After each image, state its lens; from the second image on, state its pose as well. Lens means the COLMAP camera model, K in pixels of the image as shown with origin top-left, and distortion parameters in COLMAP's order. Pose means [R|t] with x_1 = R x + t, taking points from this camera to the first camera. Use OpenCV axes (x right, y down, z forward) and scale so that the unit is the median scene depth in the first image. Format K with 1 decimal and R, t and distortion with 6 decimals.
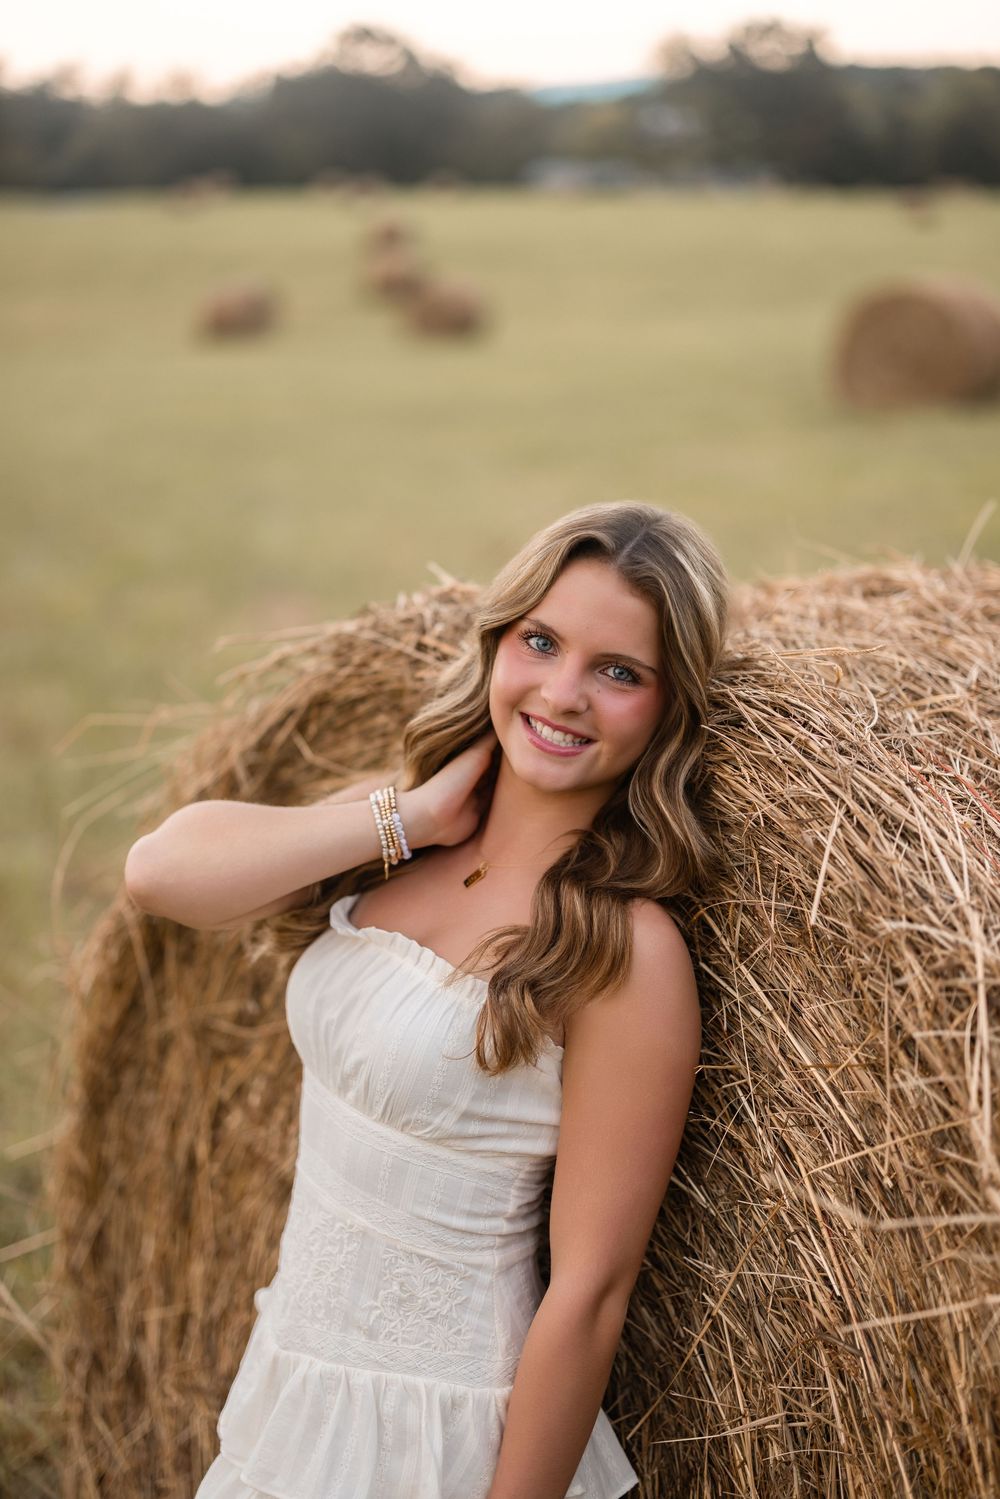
lens RADIAL K [[2235.6, 0, 501.1], [0, 2235.6, 789.6], [0, 0, 1]] dist [0.008071, 0.026293]
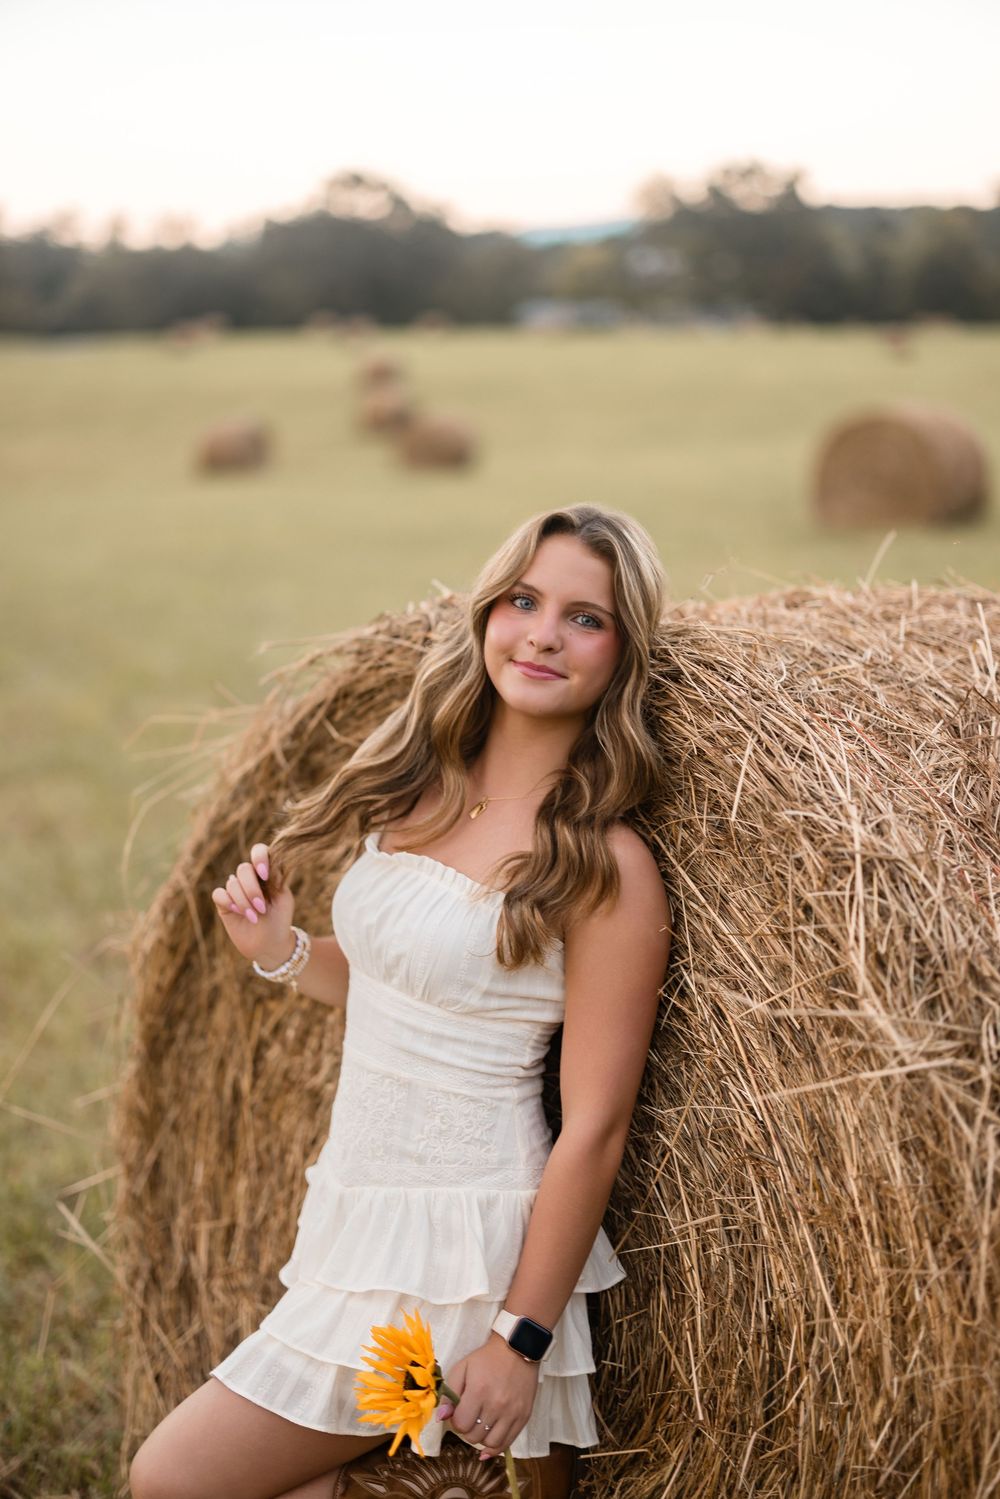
lens RADIAL K [[2226.1, 0, 500.0], [0, 2226.1, 749.5], [0, 0, 1]] dist [0.002273, 0.026062]
pose [[0.999925, -0.011895, 0.002768, 0.000669], [0.012069, 0.997121, -0.074862, 0.089835], [-0.001869, 0.074890, 0.997190, -0.235005]]
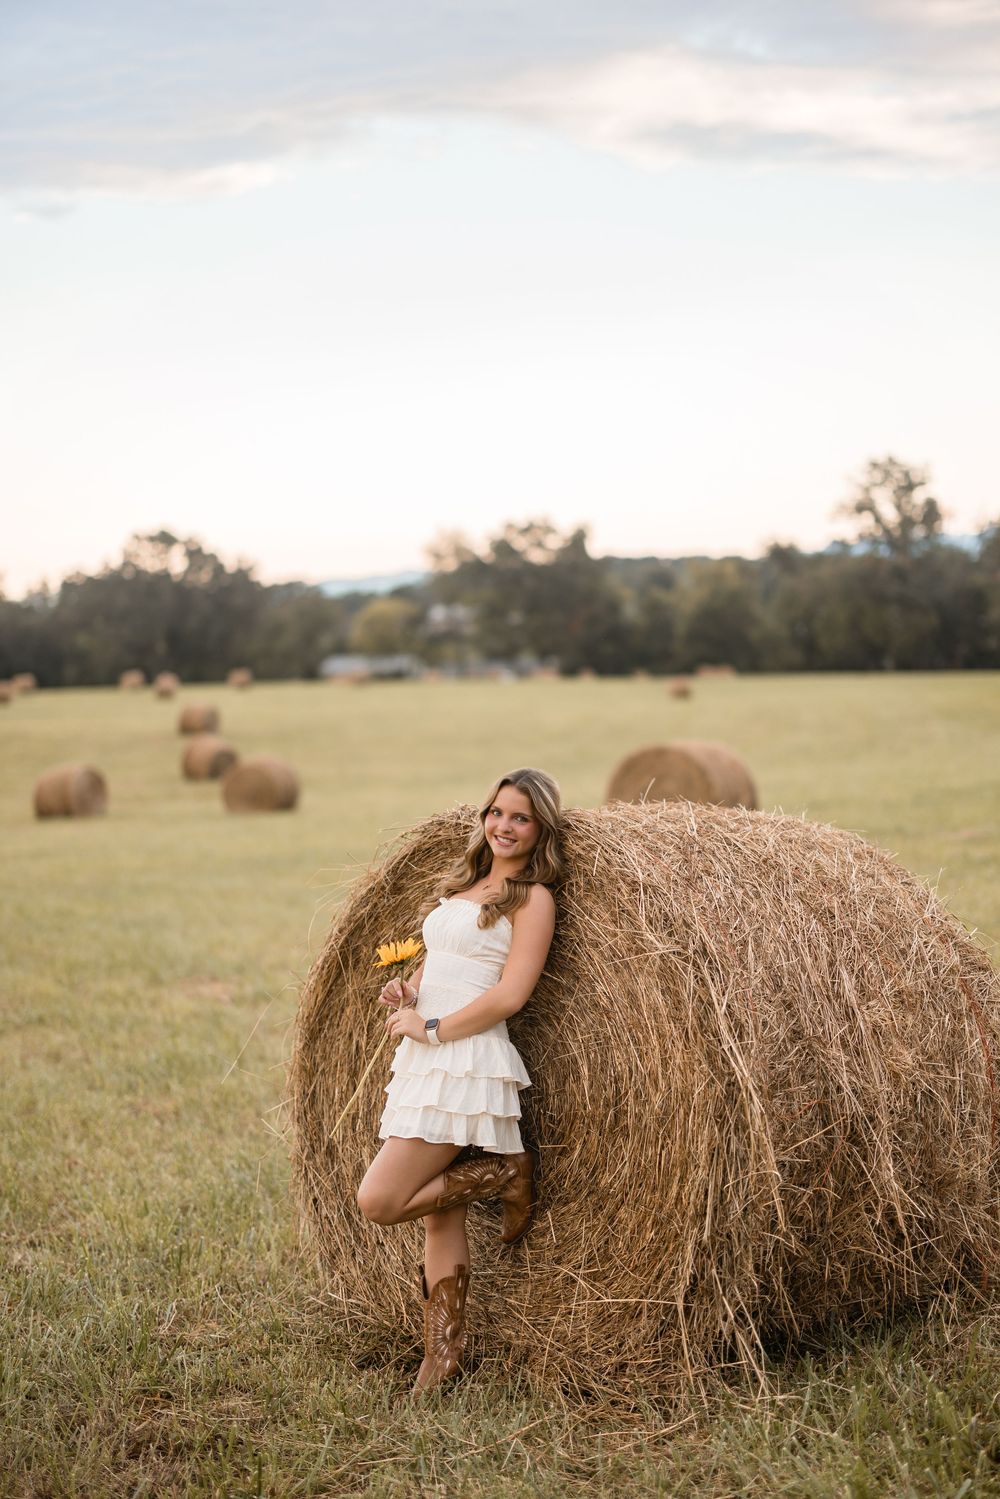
lens RADIAL K [[2170.3, 0, 500.0], [0, 2170.3, 749.5], [0, 0, 1]] dist [0.029103, 0.072214]
pose [[0.995100, -0.028108, 0.094792, -0.244824], [0.048835, 0.973356, -0.224037, 0.477613], [-0.085969, 0.227568, 0.969960, -1.766319]]
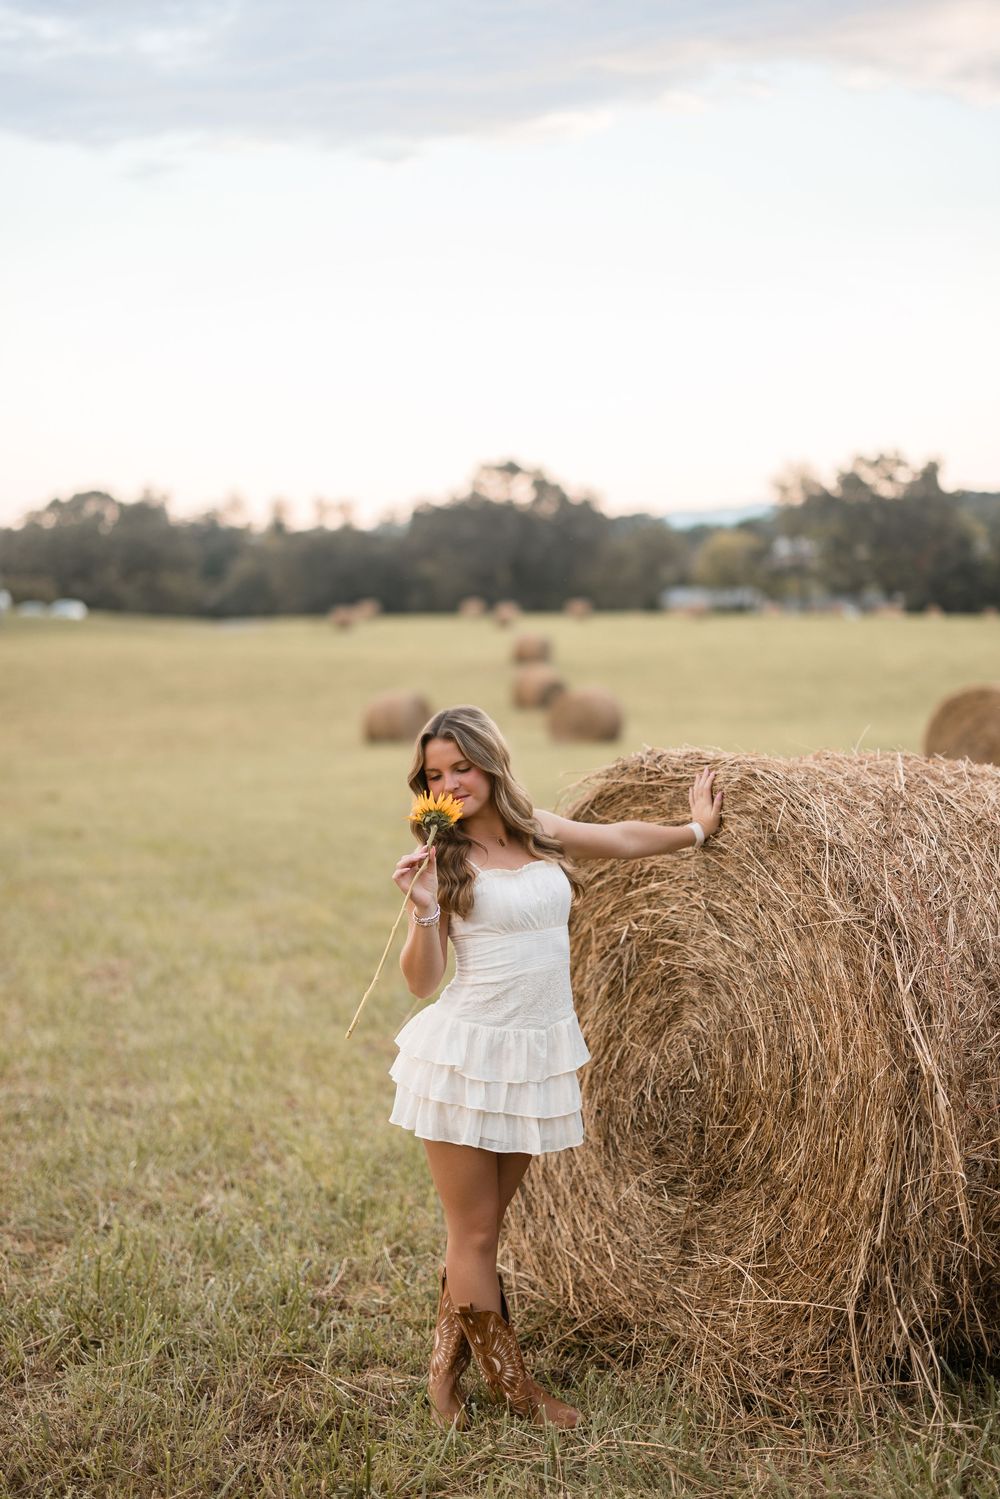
lens RADIAL K [[2170.3, 0, 500.0], [0, 2170.3, 749.5], [0, 0, 1]] dist [0.029103, 0.072214]
pose [[0.998136, -0.001892, -0.061004, -0.045489], [-0.010160, 0.980423, -0.196642, 0.425082], [0.060182, 0.196895, 0.978576, -1.554938]]
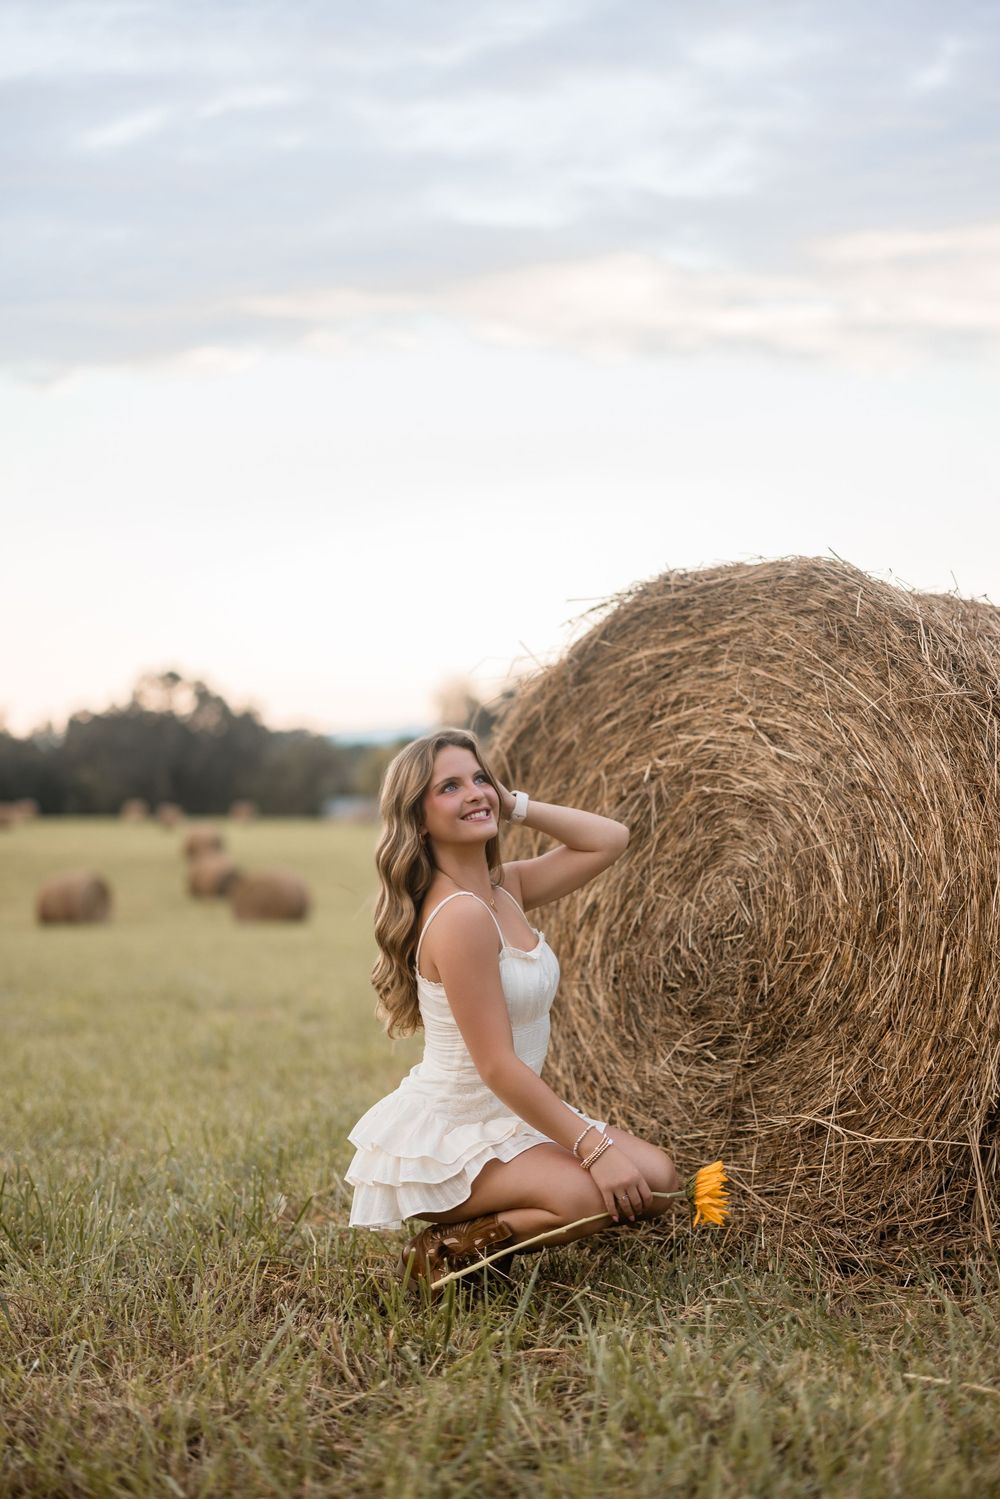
lens RADIAL K [[2187.7, 0, 501.6], [0, 2187.7, 707.9], [0, 0, 1]] dist [0.011403, 0.015969]
pose [[0.995468, 0.015062, 0.093893, -0.424284], [0.014778, 0.950876, -0.309220, 0.771944], [-0.093938, 0.309206, 0.946344, -1.138133]]
